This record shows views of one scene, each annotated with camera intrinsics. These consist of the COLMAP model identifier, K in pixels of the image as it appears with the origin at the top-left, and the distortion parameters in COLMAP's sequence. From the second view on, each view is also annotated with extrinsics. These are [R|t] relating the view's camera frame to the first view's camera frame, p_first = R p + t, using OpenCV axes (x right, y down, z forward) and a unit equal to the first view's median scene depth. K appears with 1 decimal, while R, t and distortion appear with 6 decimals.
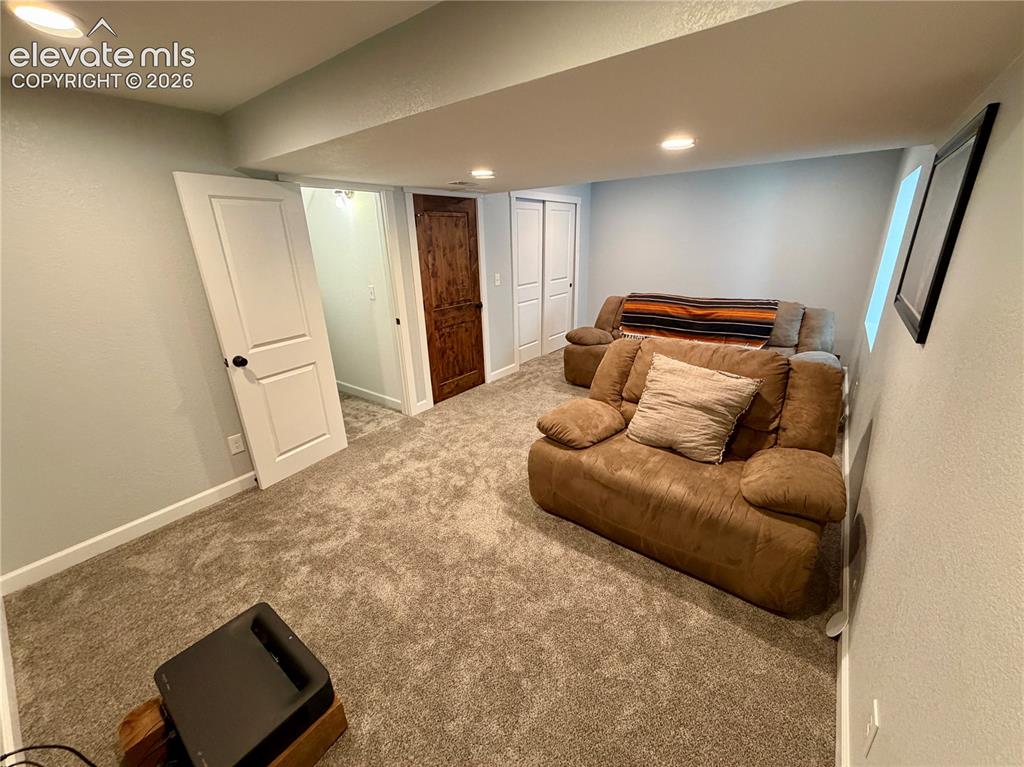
lens RADIAL K [[408.1, 0, 509.7], [0, 408.1, 383.8], [0, 0, 1]] dist [0.000204, -0.000027]
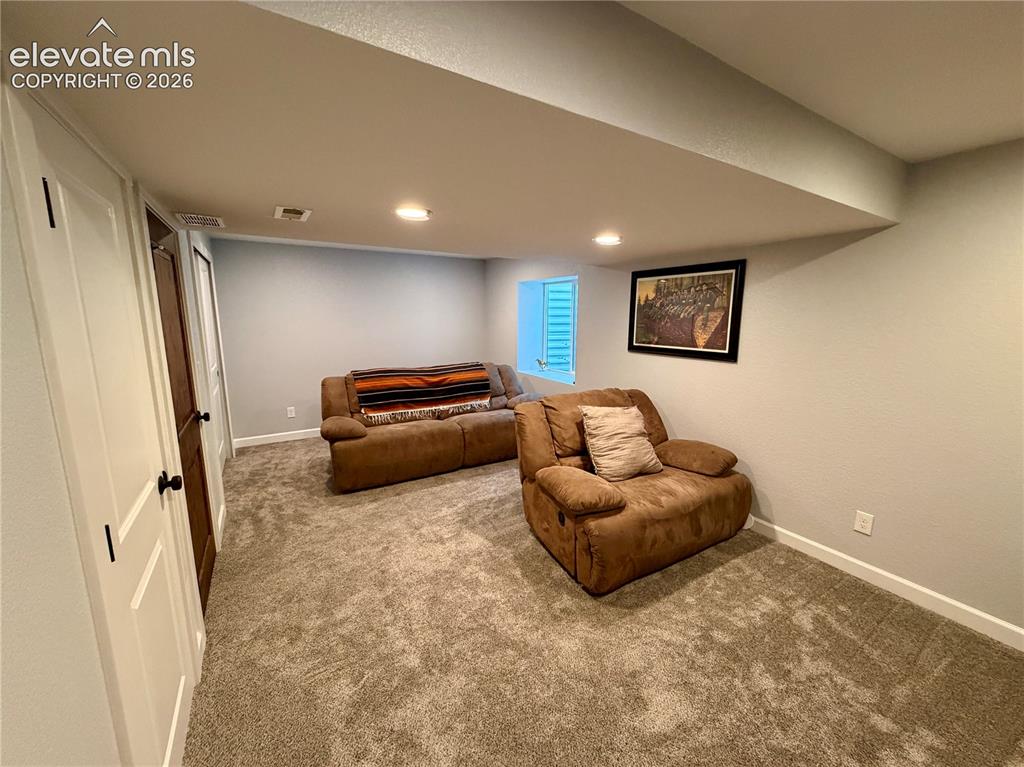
lens RADIAL K [[408.1, 0, 509.7], [0, 408.1, 383.8], [0, 0, 1]] dist [0.000204, -0.000027]
pose [[0.358689, -0.129730, 0.924398, -0.463609], [0.298794, 0.954149, 0.017966, -0.129616], [-0.884344, 0.269760, 0.381006, 0.436002]]
